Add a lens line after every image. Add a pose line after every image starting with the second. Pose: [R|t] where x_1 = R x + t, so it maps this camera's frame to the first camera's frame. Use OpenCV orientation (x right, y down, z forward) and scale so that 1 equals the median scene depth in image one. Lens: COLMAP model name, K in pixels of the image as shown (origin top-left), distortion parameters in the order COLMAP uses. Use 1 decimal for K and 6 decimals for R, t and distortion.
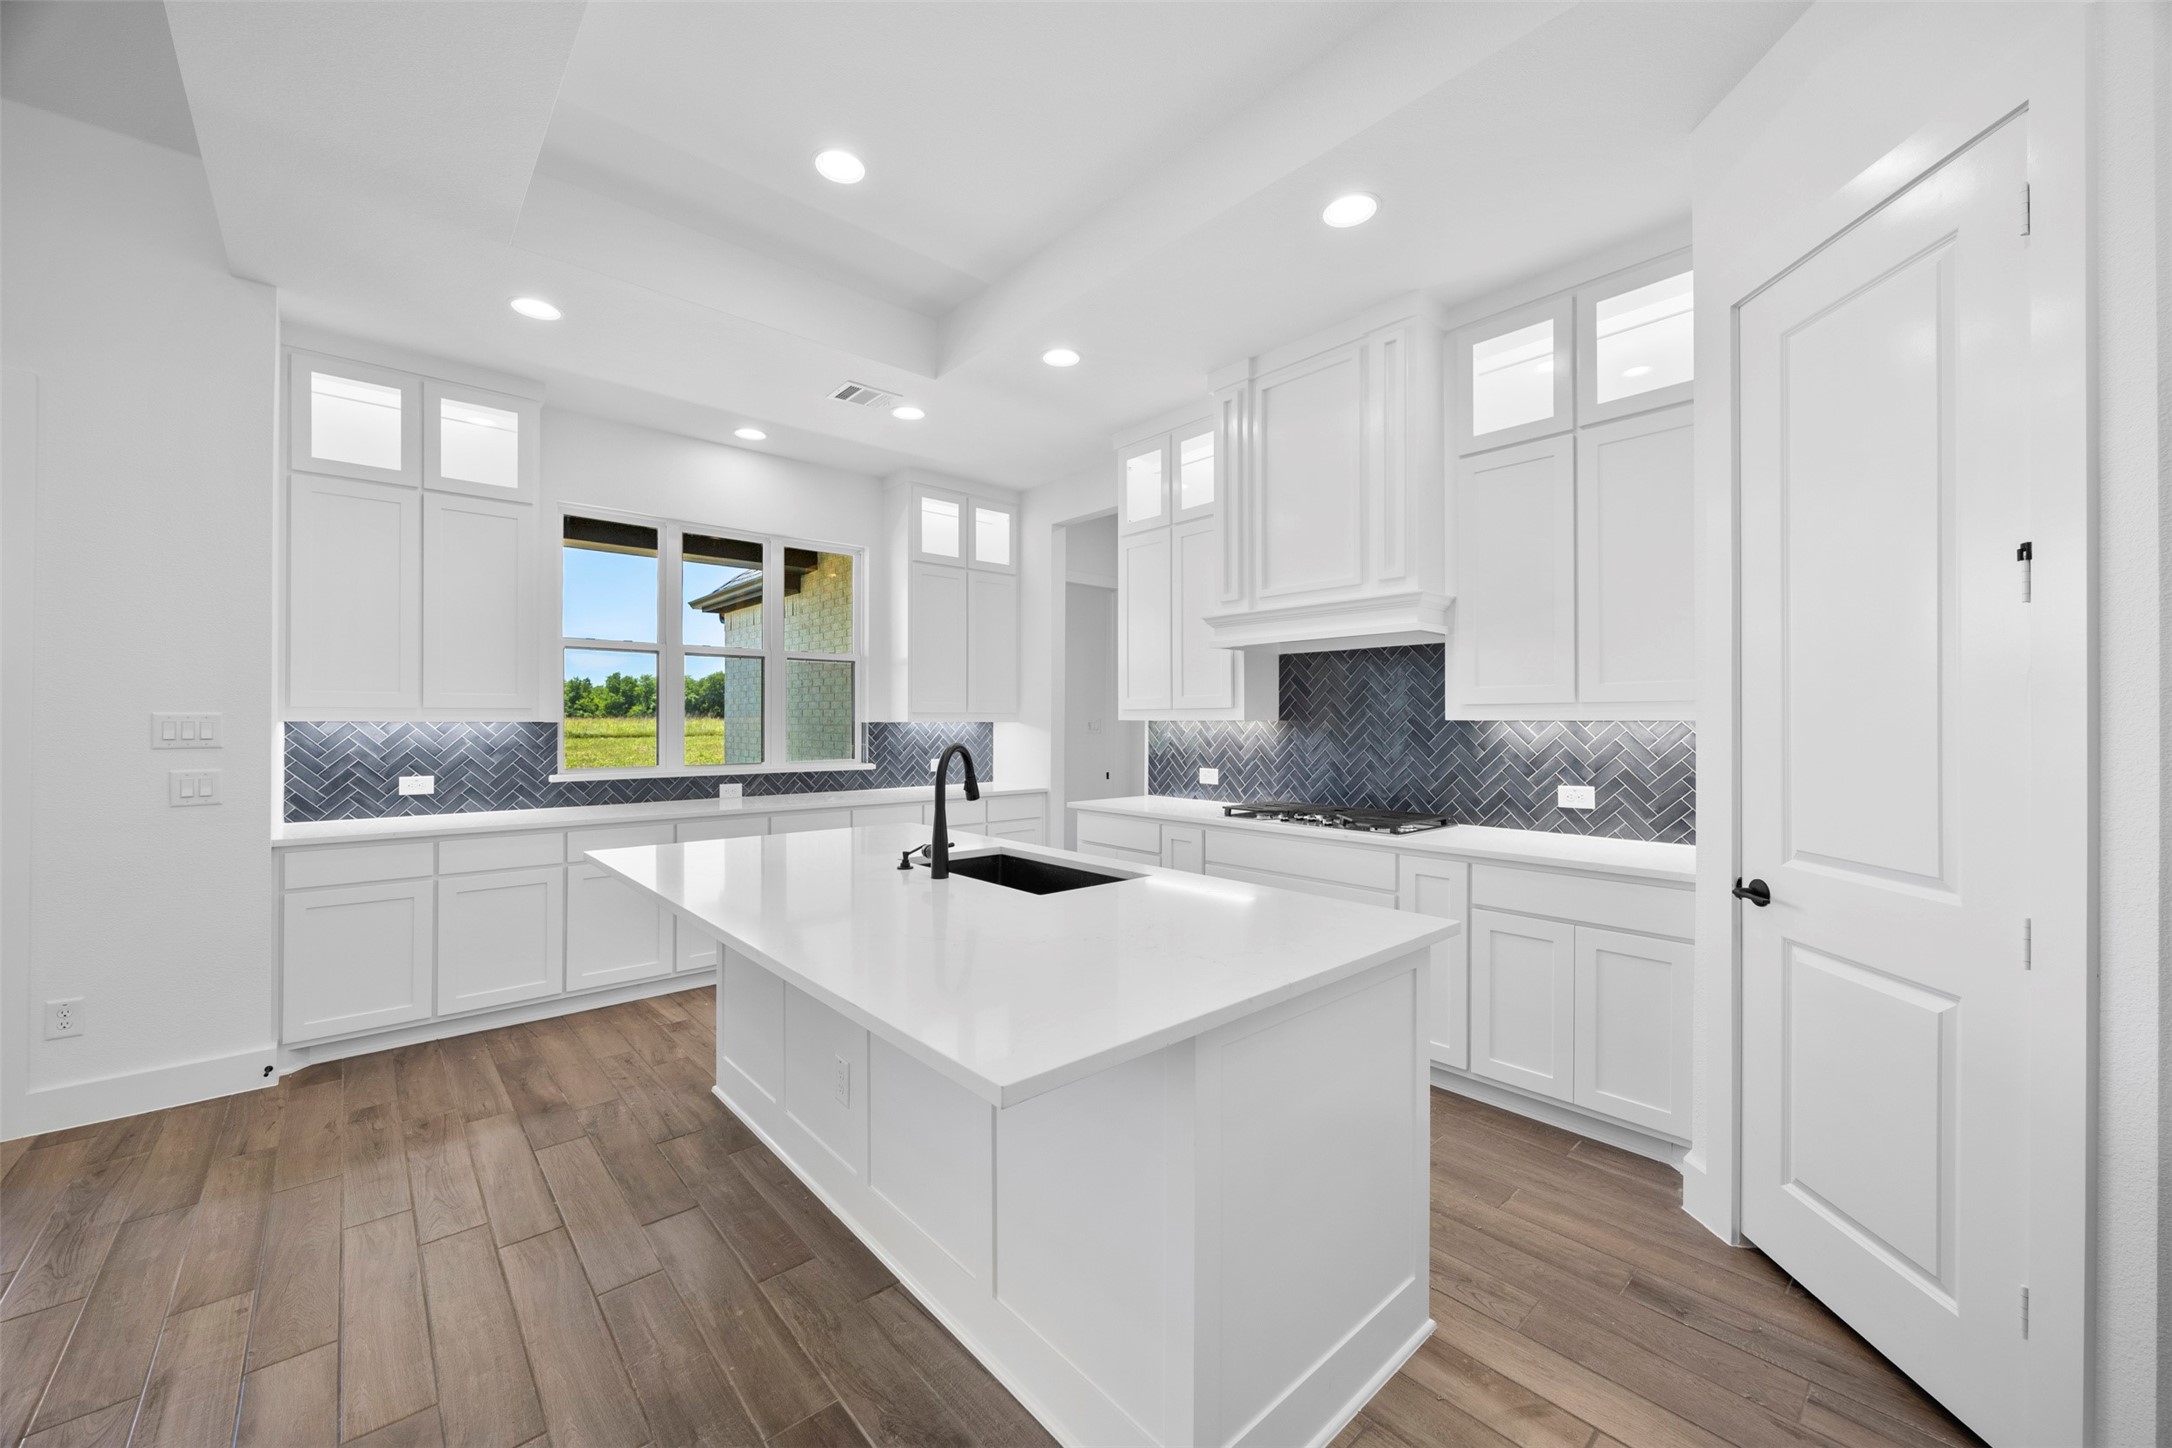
lens RADIAL K [[827.0, 0, 1087.9], [0, 827.0, 719.7], [0, 0, 1]] dist [-0.000686, -0.000598]
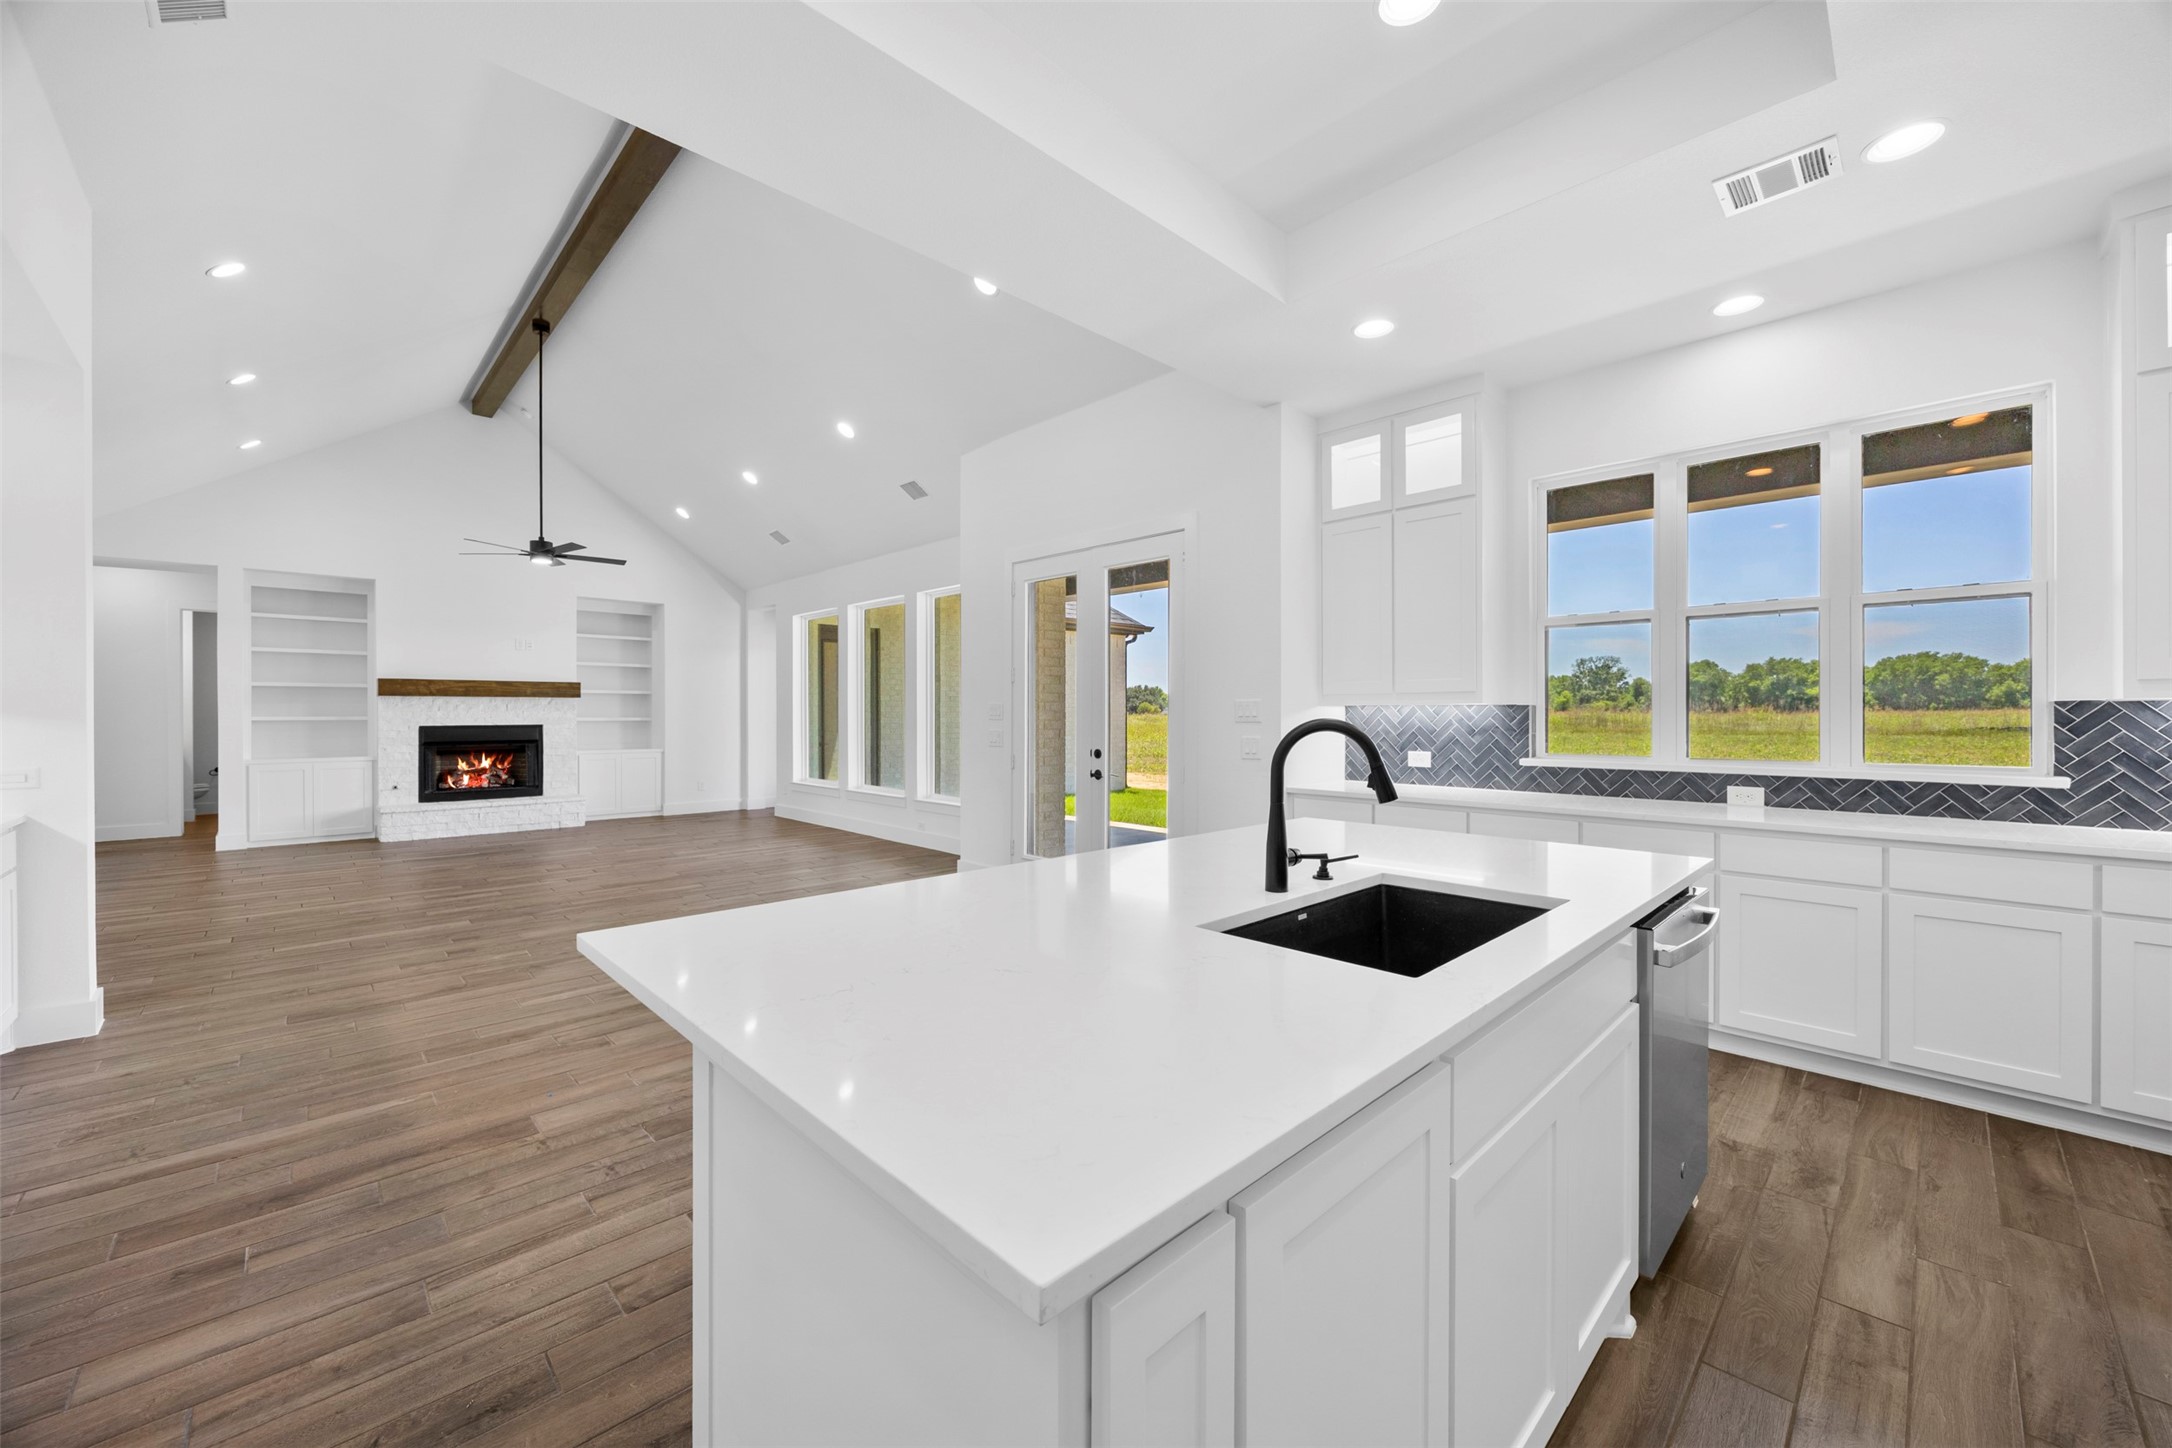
lens RADIAL K [[827.0, 0, 1080.8], [0, 827.0, 715.7], [0, 0, 1]] dist [-0.000686, -0.000598]
pose [[0.034115, 0.000718, -0.999418, 0.349338], [0.002845, 0.999996, 0.000816, 0.014534], [0.999414, -0.002872, 0.034113, 0.467454]]
